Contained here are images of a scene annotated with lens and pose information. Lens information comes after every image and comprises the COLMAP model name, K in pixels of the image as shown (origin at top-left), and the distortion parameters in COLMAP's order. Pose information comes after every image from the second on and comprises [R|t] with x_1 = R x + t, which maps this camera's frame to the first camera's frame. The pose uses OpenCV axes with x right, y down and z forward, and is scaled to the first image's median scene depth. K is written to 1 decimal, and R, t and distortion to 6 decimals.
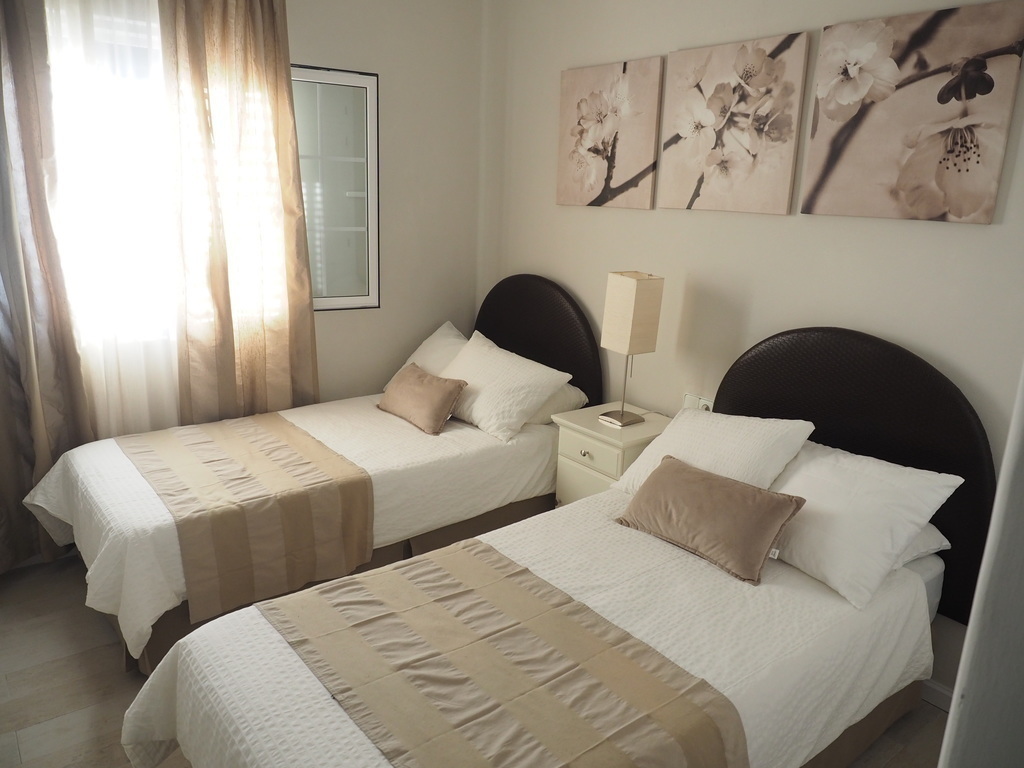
lens RADIAL K [[745.0, 0, 503.4], [0, 745.0, 358.2], [0, 0, 1]] dist [0.000272, 0.000910]
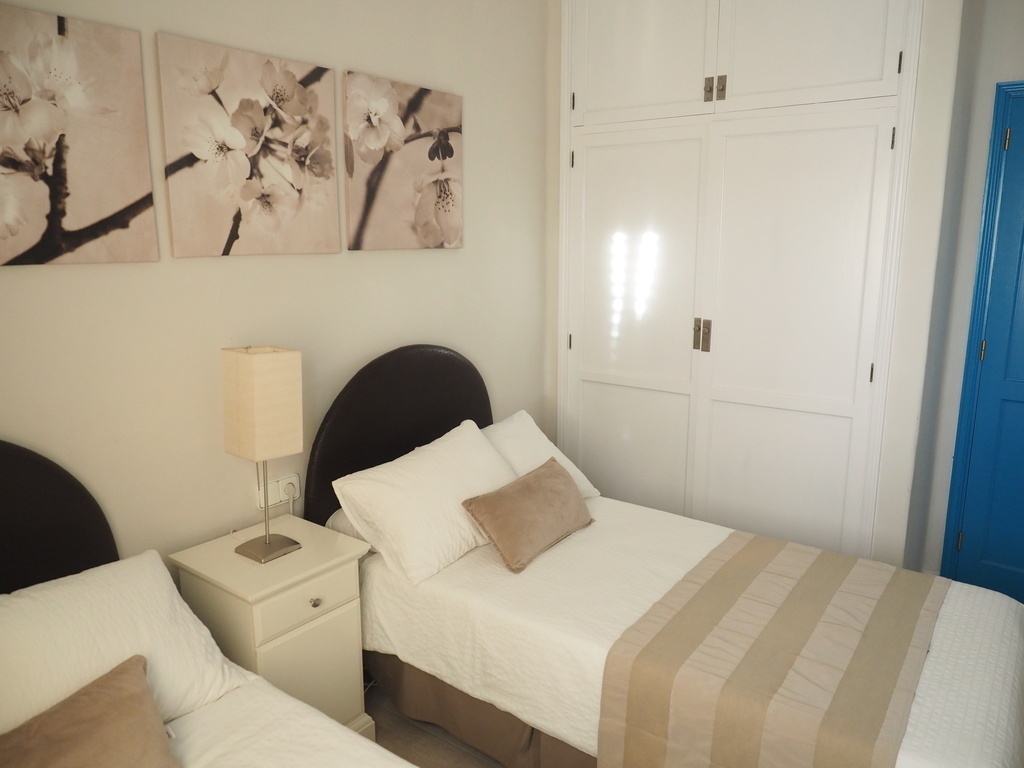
lens RADIAL K [[740.4, 0, 513.8], [0, 740.4, 363.5], [0, 0, 1]] dist [-0.002489, 0.002332]
pose [[-0.262104, -0.199763, 0.944138, -0.619097], [0.209612, 0.943199, 0.257755, -0.252902], [-0.942000, 0.265461, -0.205344, 1.002667]]
